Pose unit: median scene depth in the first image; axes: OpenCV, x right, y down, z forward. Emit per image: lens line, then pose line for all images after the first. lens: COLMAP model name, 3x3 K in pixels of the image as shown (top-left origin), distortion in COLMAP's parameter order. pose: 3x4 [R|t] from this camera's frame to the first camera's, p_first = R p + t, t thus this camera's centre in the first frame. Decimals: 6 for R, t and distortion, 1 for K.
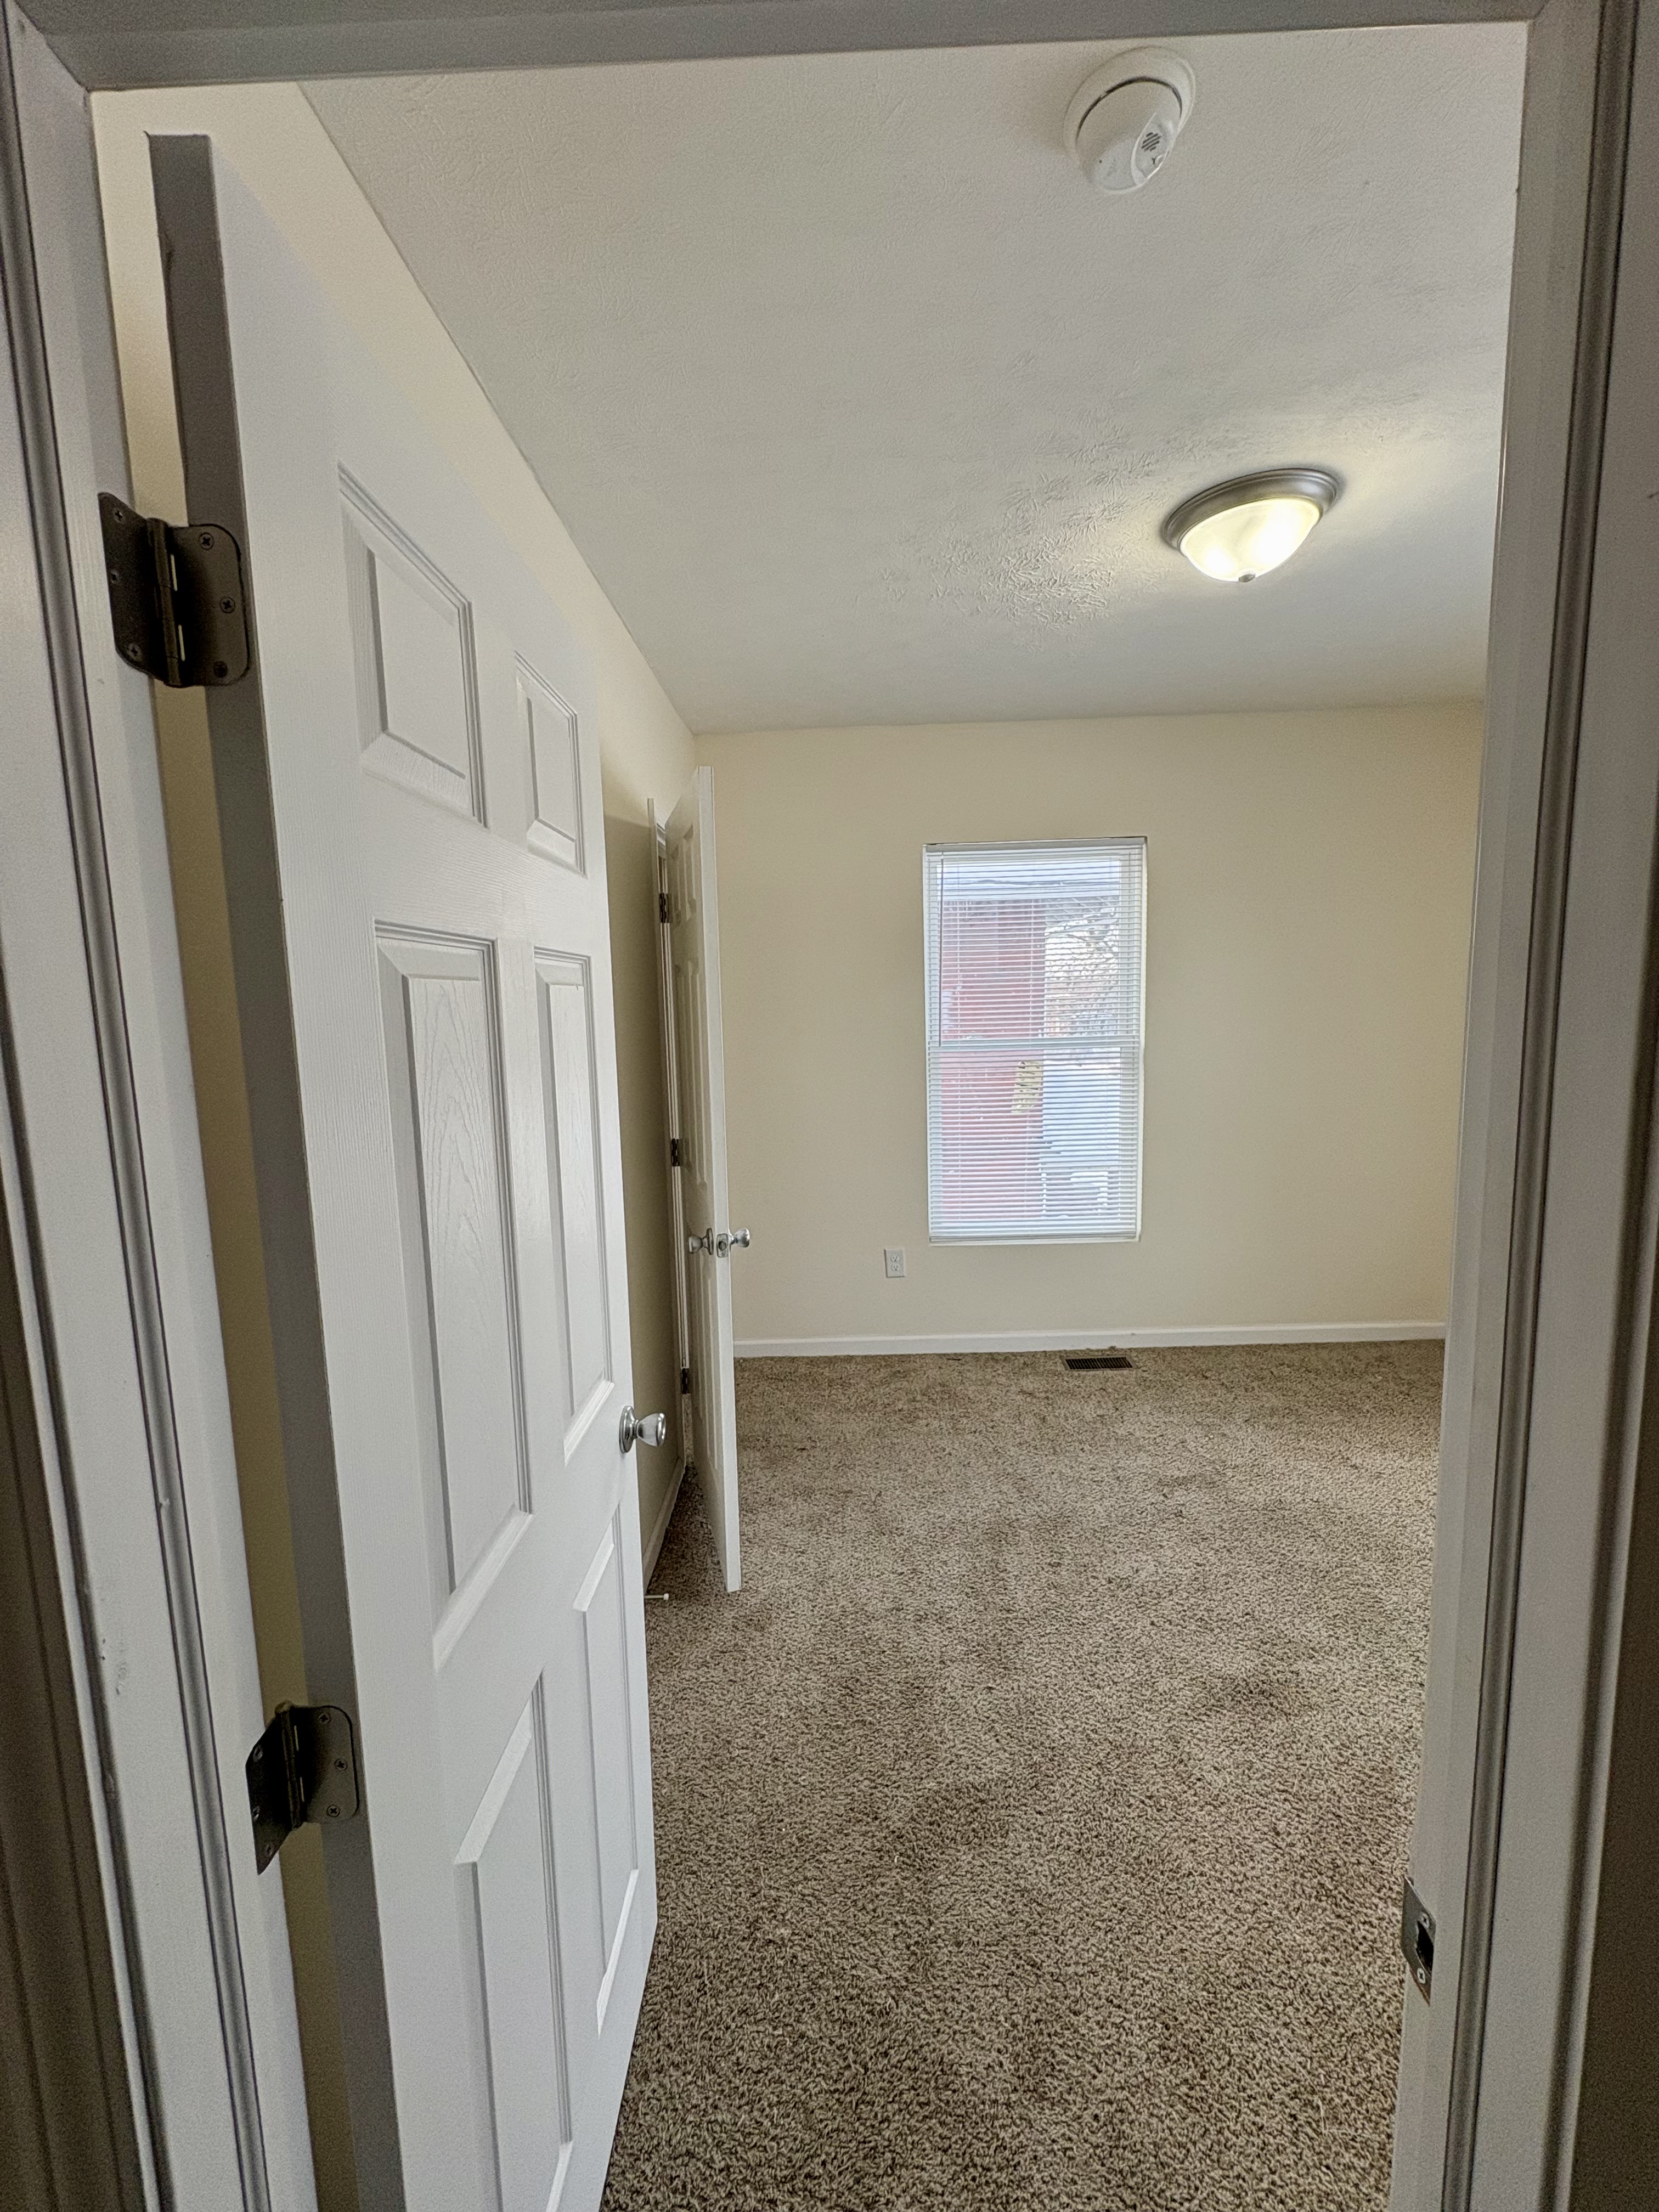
lens RADIAL K [[881.7, 0, 826.7], [0, 881.7, 1106.1], [0, 0, 1]] dist [0.001357, 0.000051]
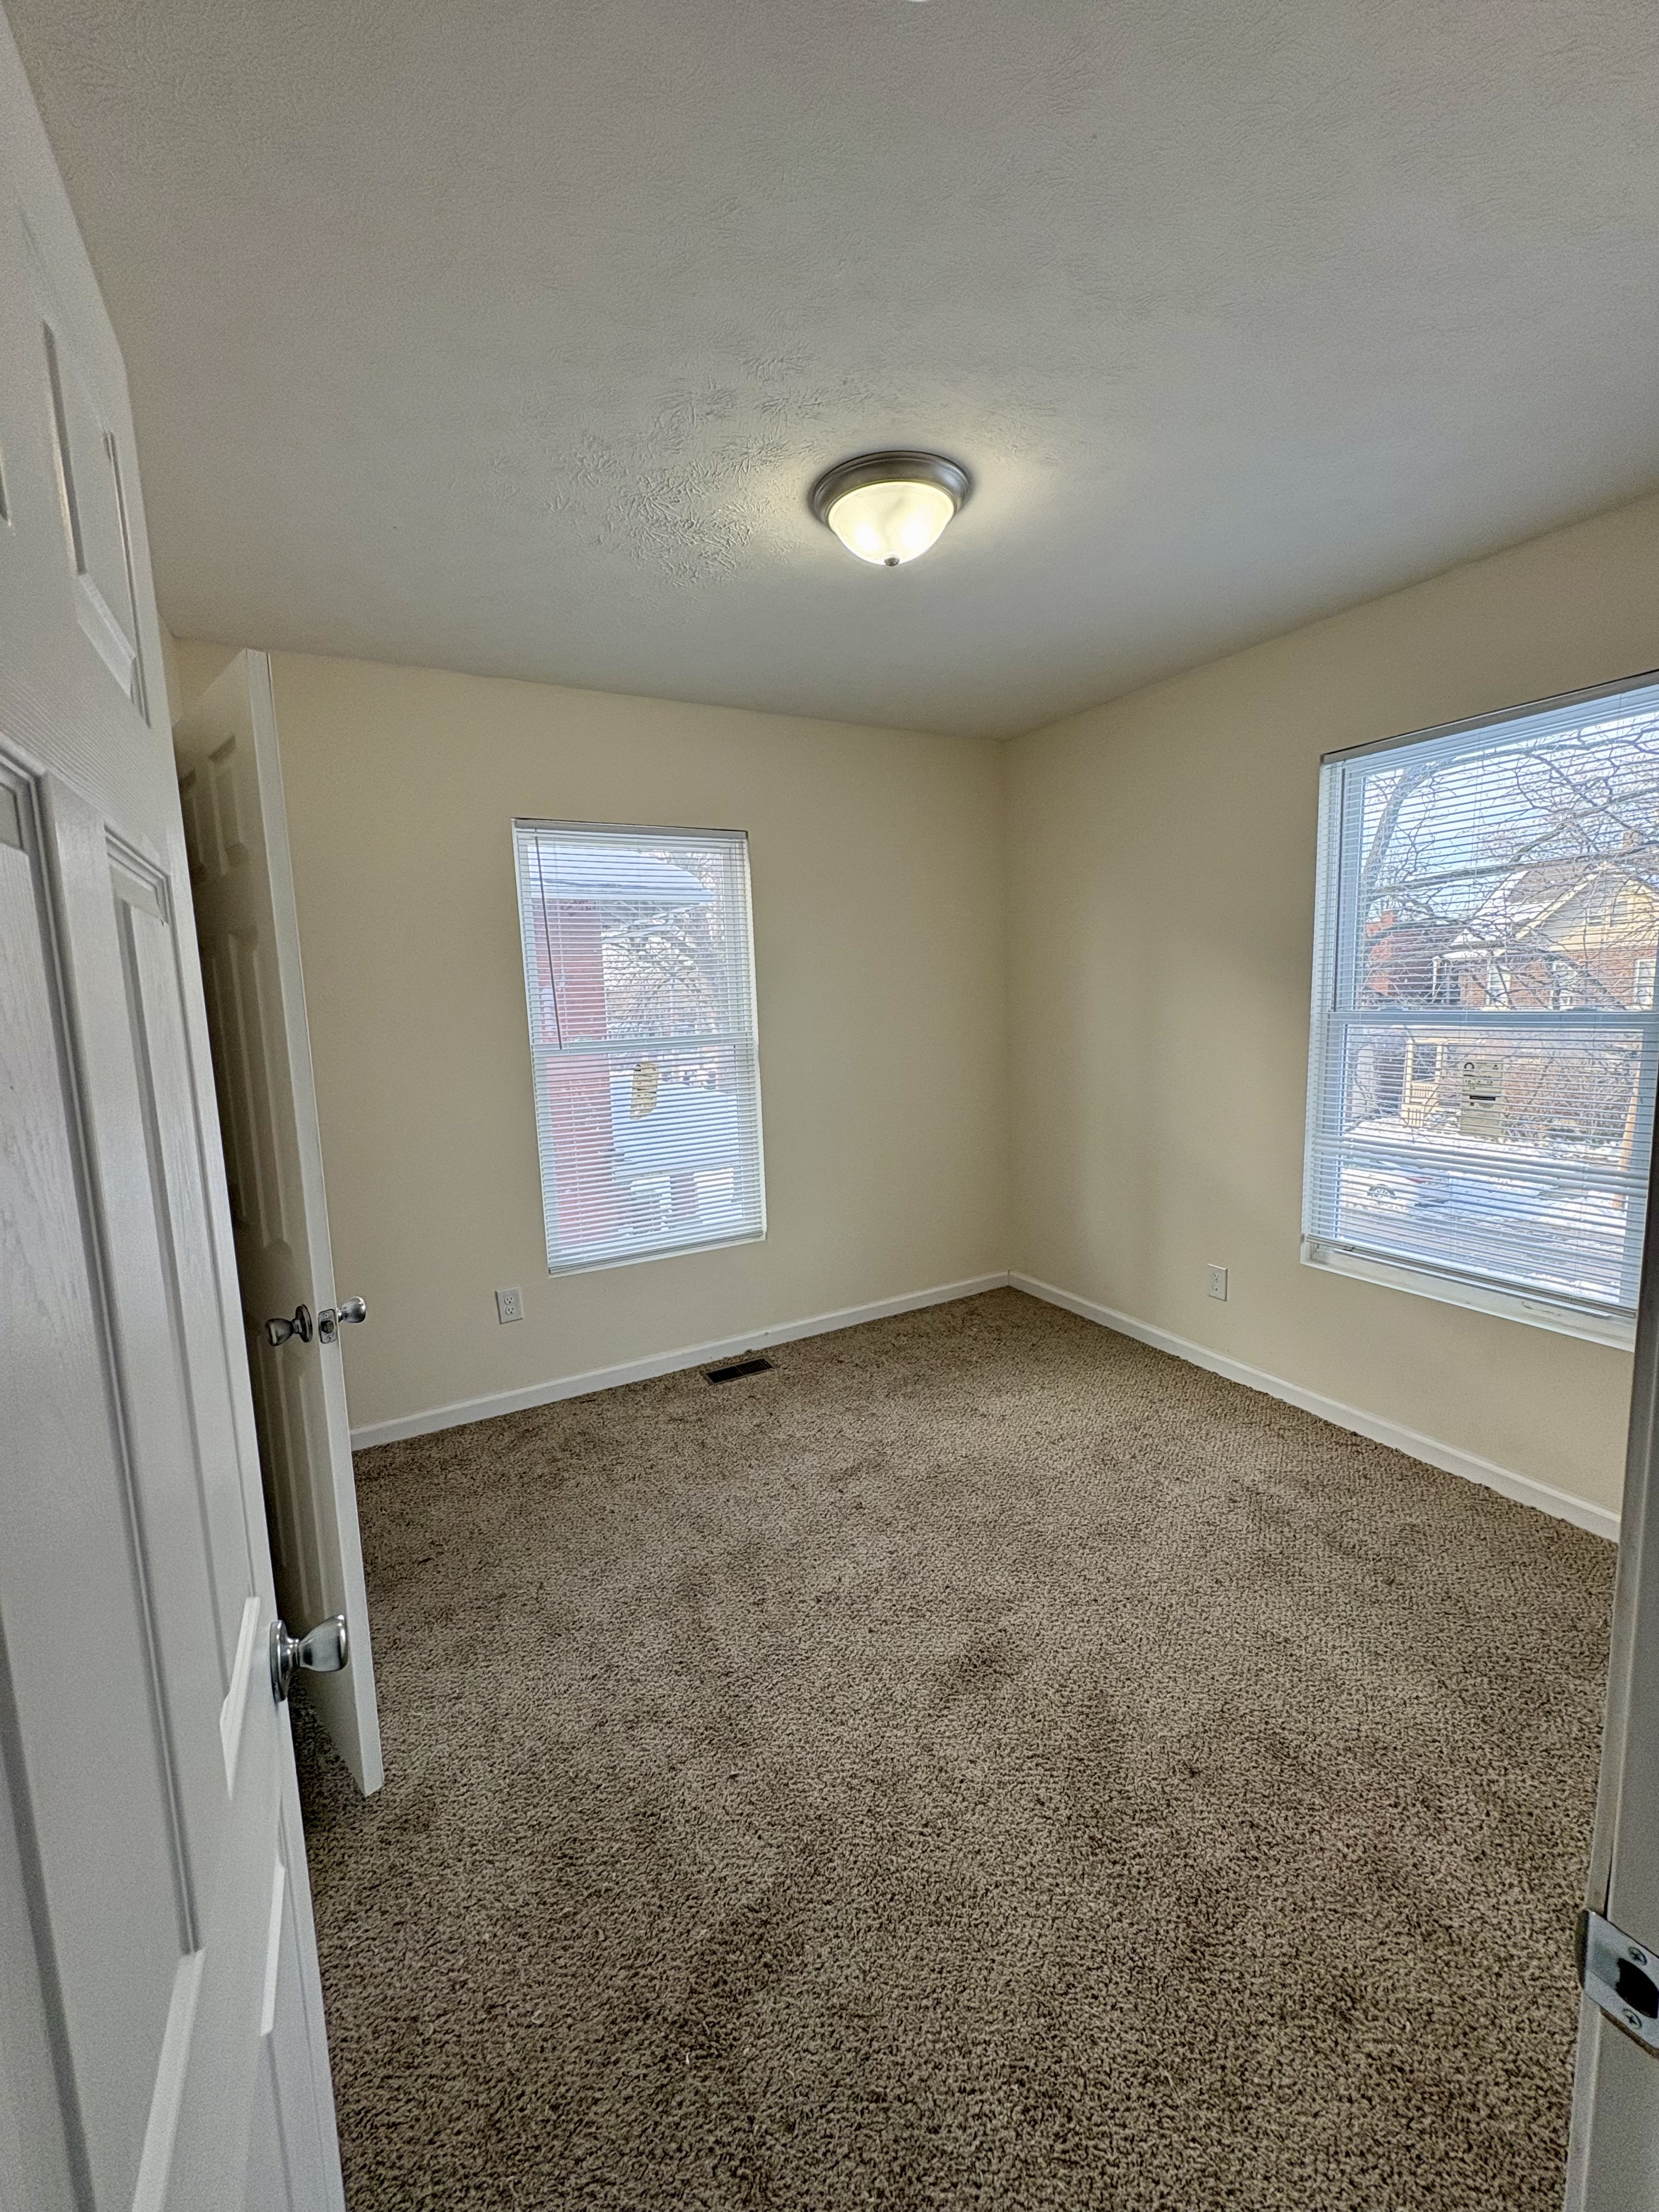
lens RADIAL K [[881.7, 0, 833.6], [0, 881.7, 1105.8], [0, 0, 1]] dist [0.001357, 0.000051]
pose [[0.866190, -0.067295, 0.495163, -0.103023], [0.073810, 0.997252, 0.006415, 0.004455], [-0.494234, 0.030991, 0.868776, 0.160347]]
